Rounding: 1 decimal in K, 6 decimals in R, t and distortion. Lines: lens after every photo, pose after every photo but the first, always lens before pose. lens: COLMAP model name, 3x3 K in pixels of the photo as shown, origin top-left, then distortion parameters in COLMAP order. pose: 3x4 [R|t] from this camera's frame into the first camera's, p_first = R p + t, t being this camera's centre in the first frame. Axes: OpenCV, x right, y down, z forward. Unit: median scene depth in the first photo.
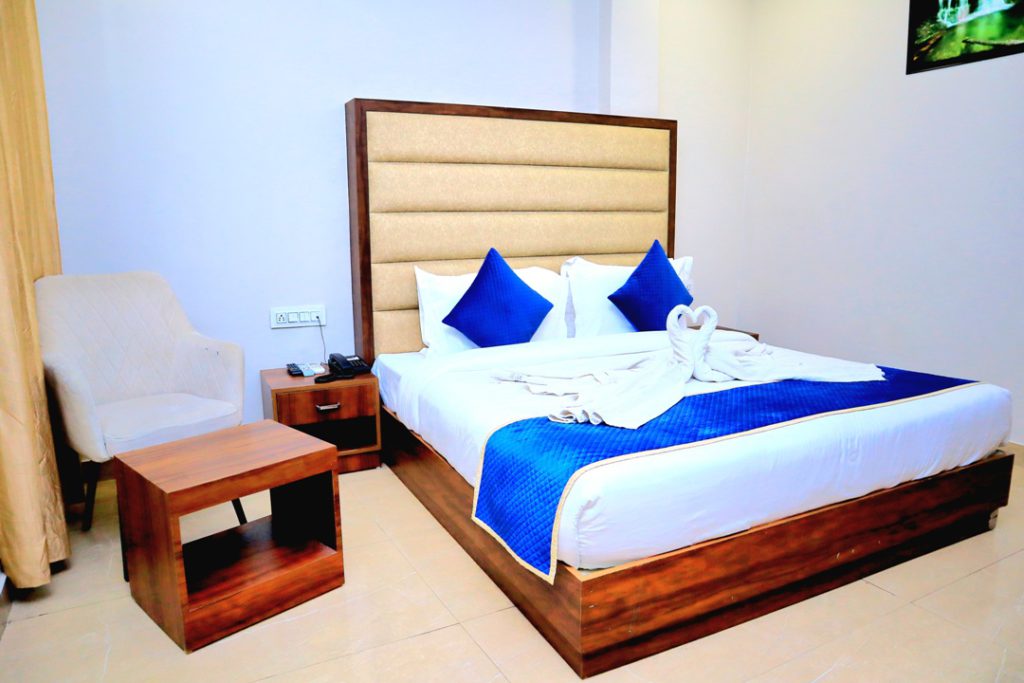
lens RADIAL K [[712.4, 0, 514.1], [0, 712.4, 343.0], [0, 0, 1]] dist [-0.123496, 0.080506]
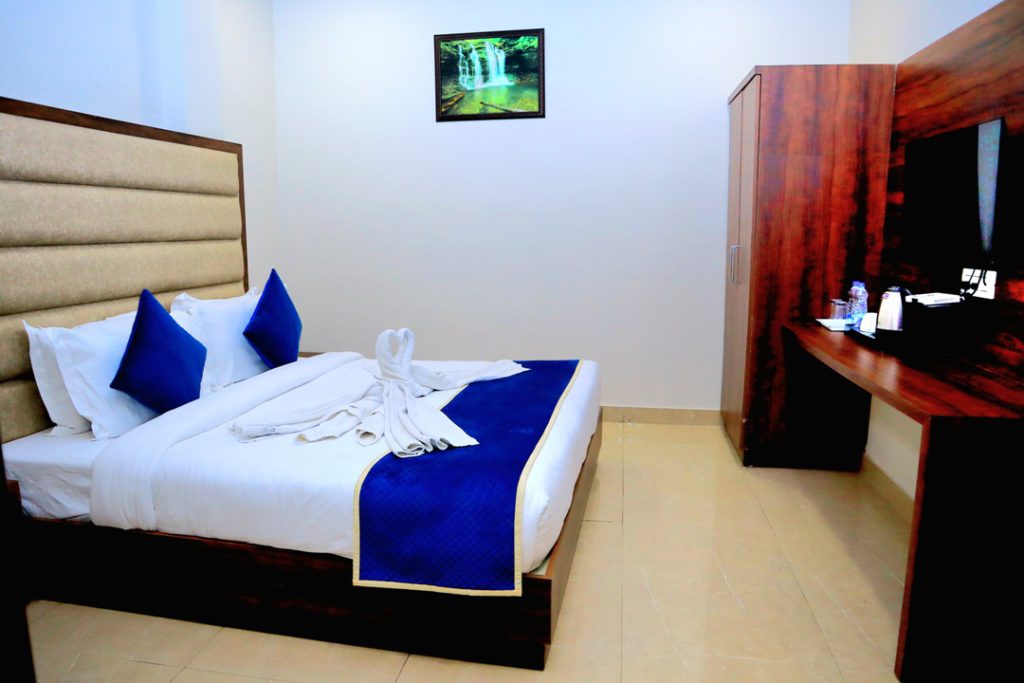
lens RADIAL K [[712.4, 0, 514.1], [0, 712.4, 343.0], [0, 0, 1]] dist [-0.123496, 0.080506]
pose [[0.606786, -0.122223, 0.785412, -0.388282], [0.140100, 0.989083, 0.045680, -0.045875], [-0.782421, 0.082319, 0.617285, 0.164523]]
